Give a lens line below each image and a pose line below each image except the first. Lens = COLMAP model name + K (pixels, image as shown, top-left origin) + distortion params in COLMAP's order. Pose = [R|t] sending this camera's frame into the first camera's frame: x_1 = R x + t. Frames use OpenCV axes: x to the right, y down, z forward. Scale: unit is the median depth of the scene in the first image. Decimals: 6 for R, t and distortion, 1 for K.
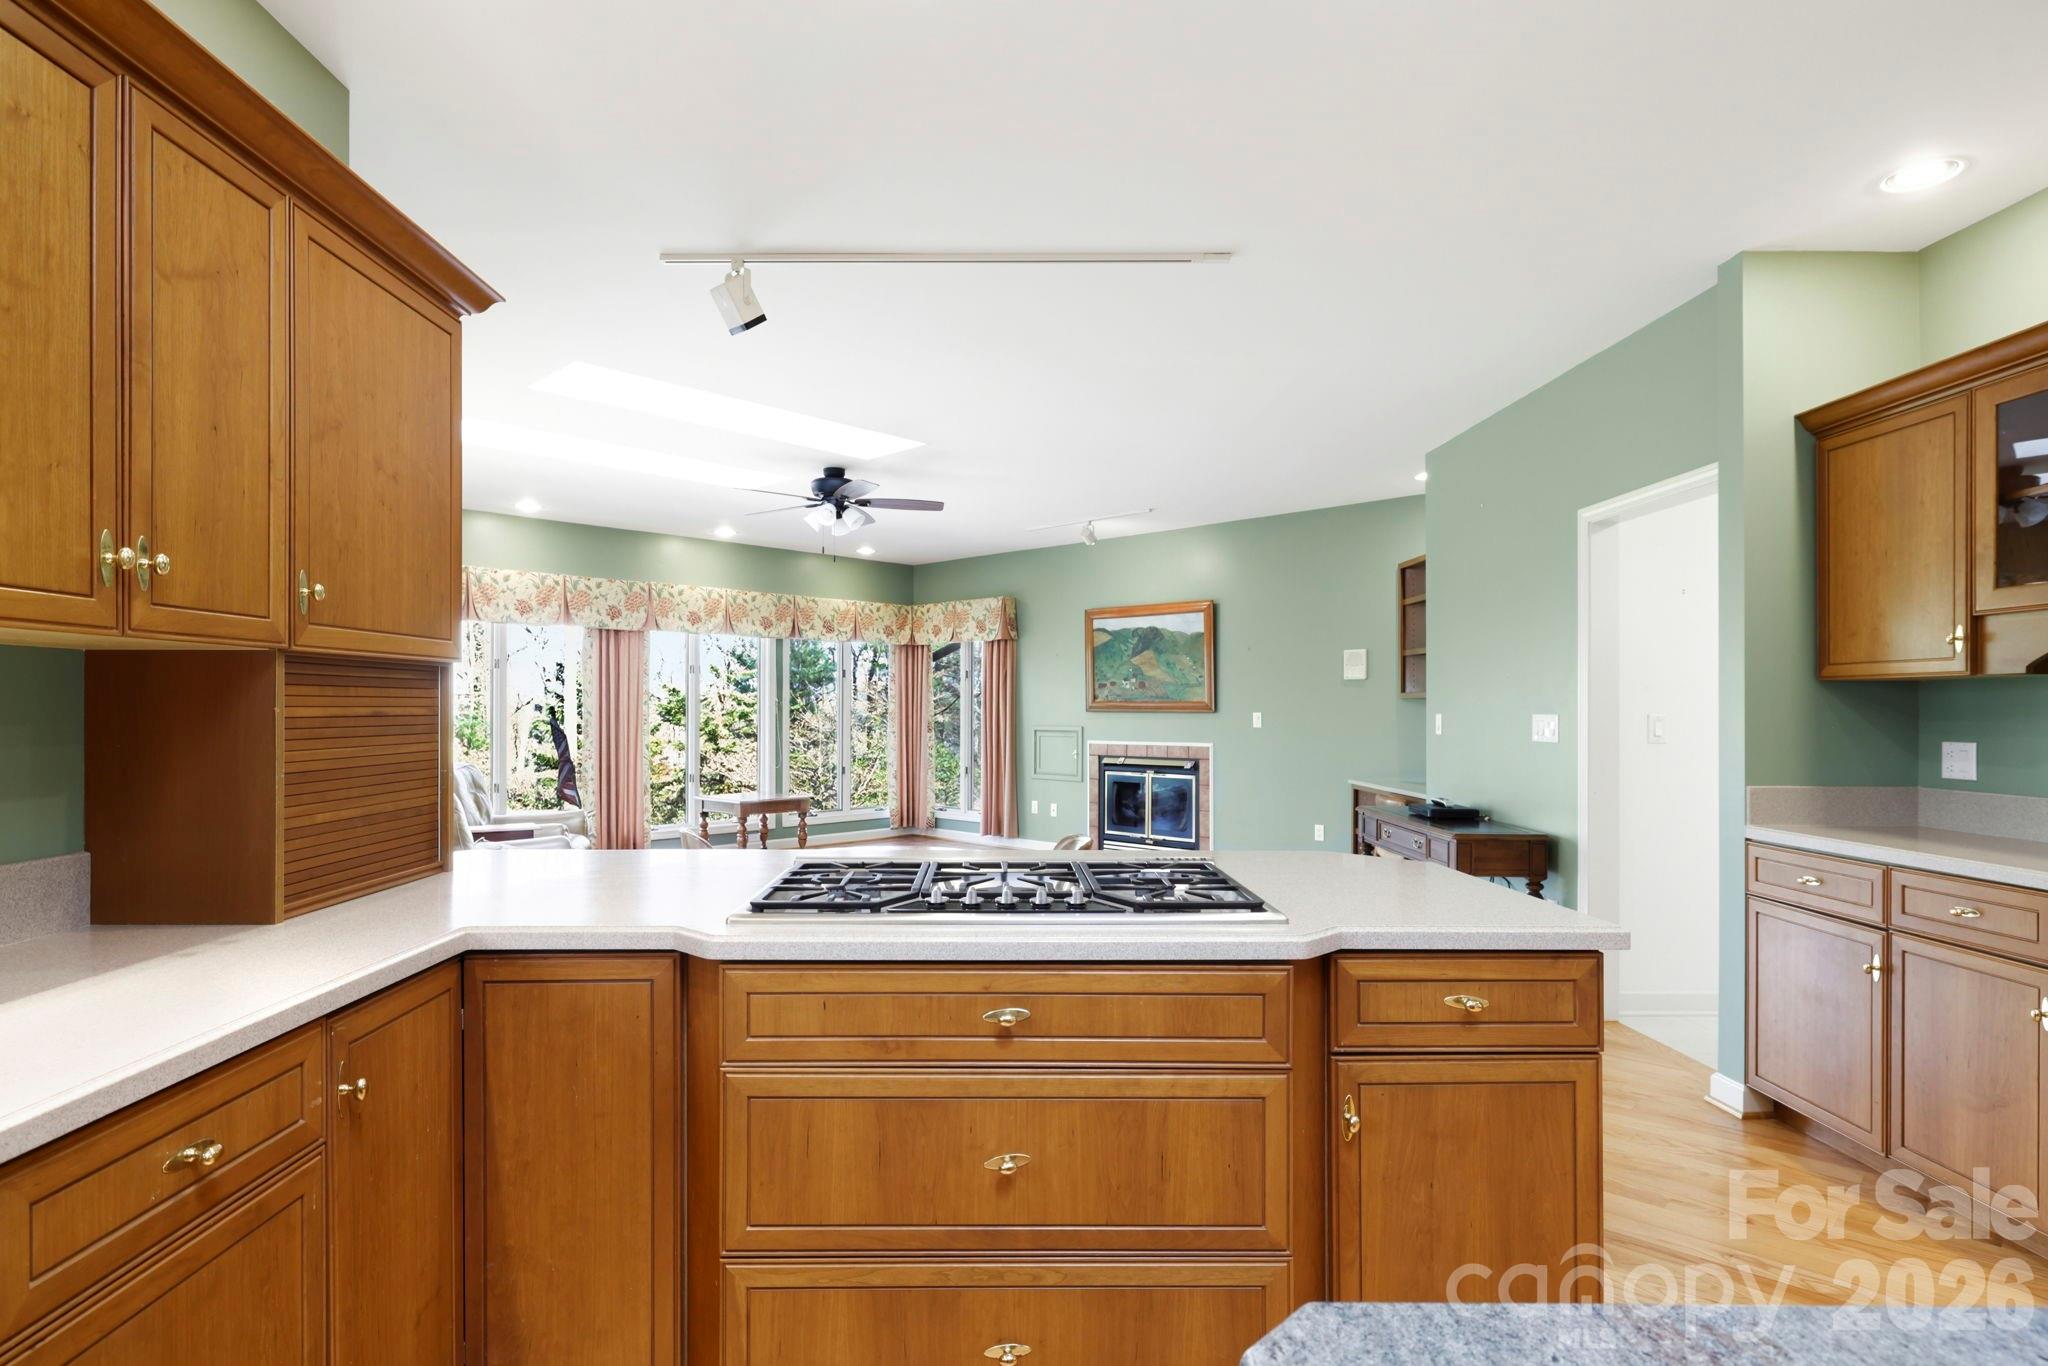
lens RADIAL K [[1088.0, 0, 1016.1], [0, 1088.0, 703.7], [0, 0, 1]] dist [0.000463, 0.000873]
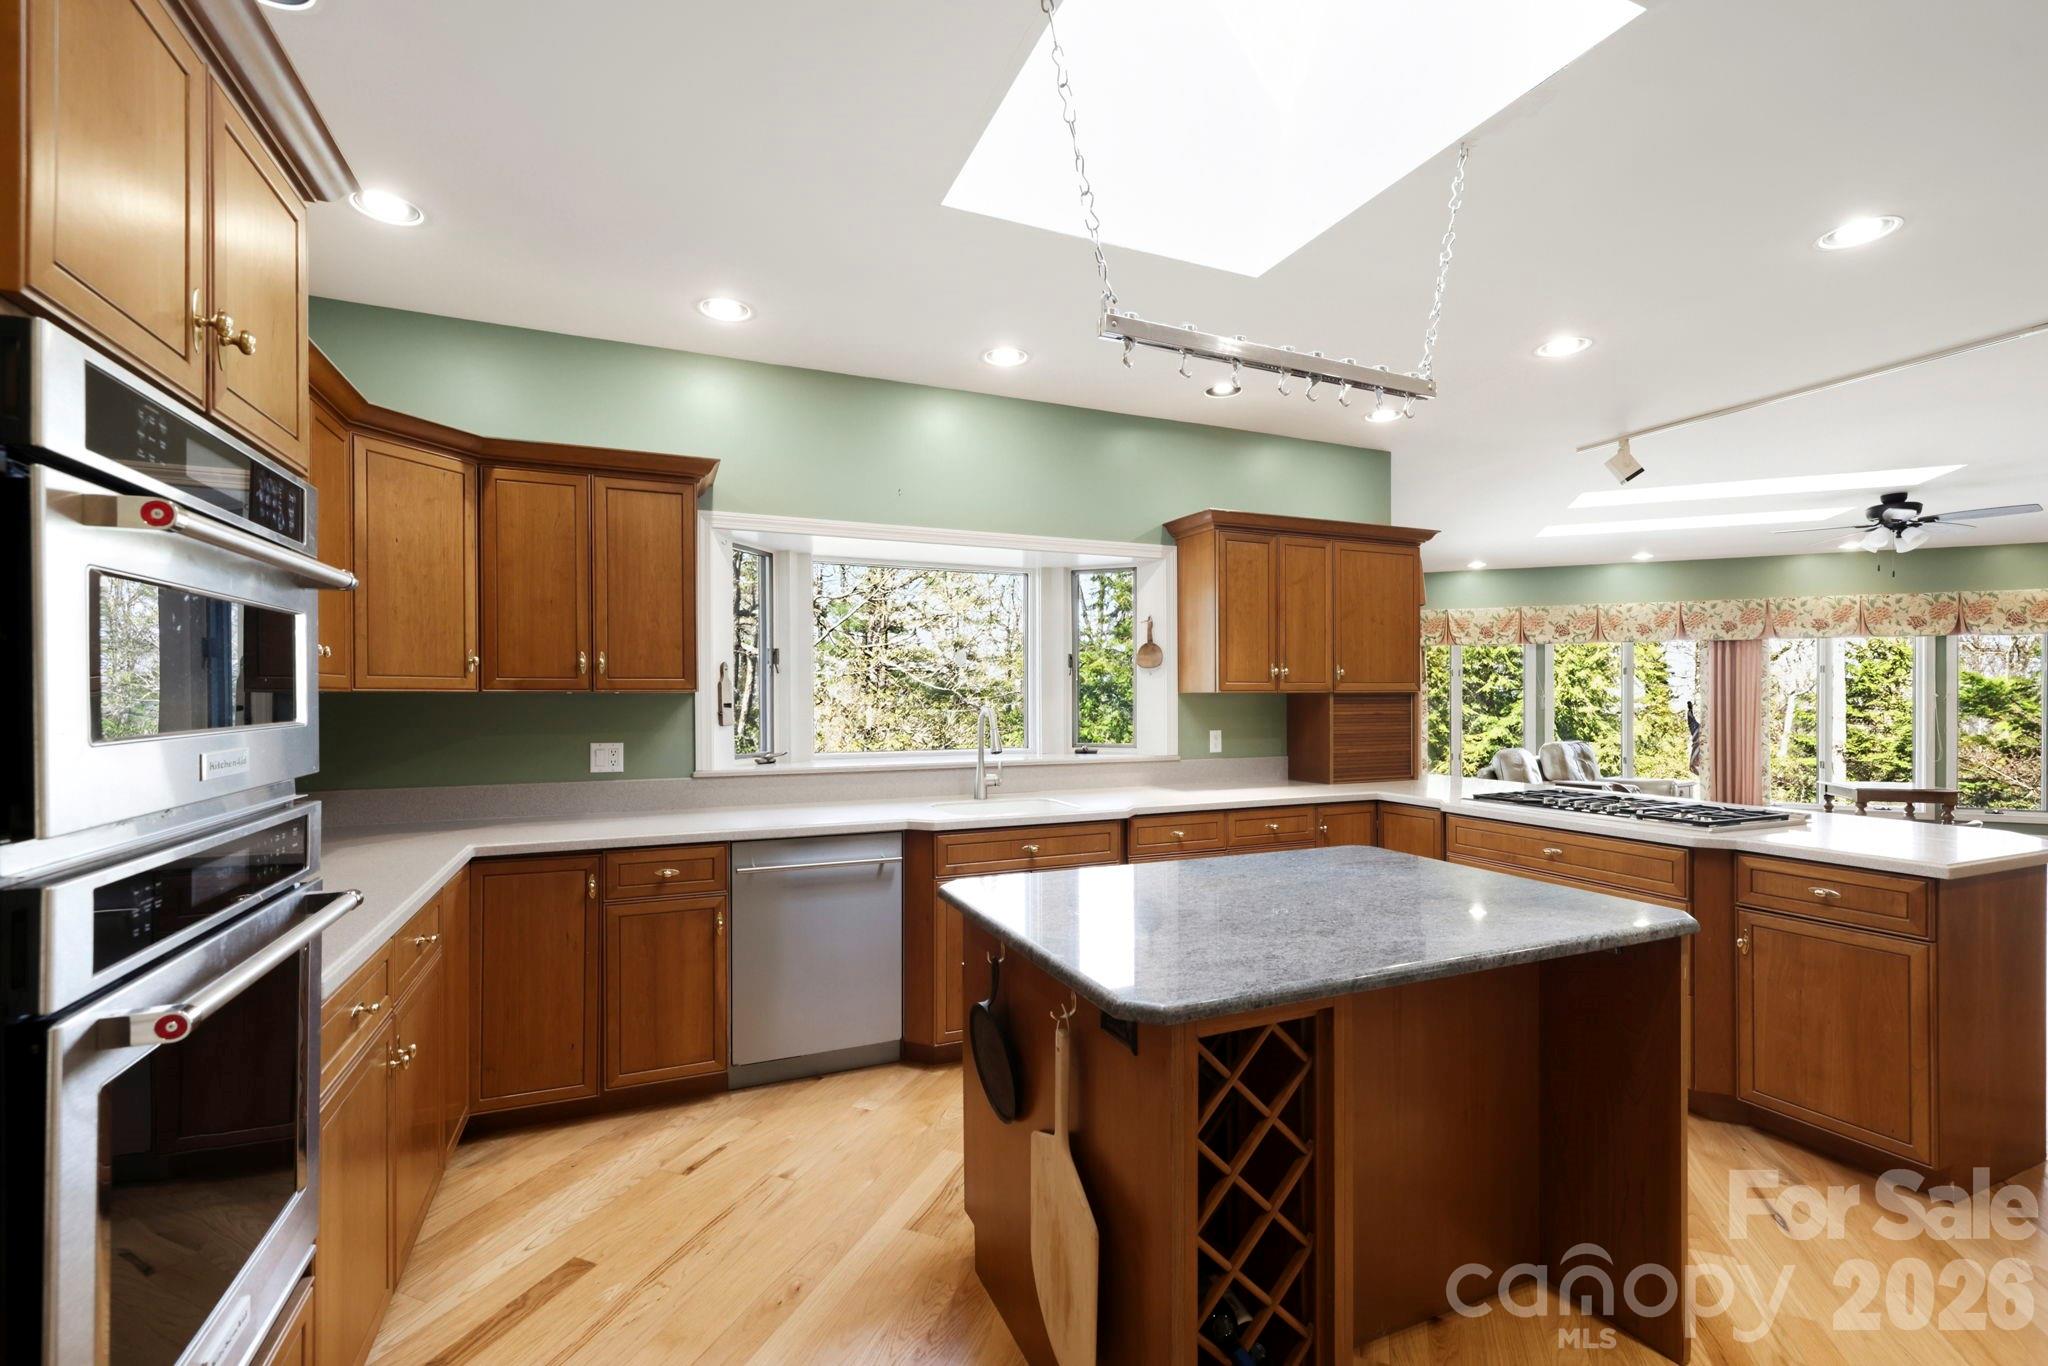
lens RADIAL K [[874.5, 0, 1026.2], [0, 874.5, 688.2], [0, 0, 1]] dist [0.001220, 0.000227]
pose [[0.399411, -0.009563, -0.916722, 0.598202], [0.004806, 0.999954, -0.008337, -0.023050], [0.916759, -0.001076, 0.399439, -0.363731]]
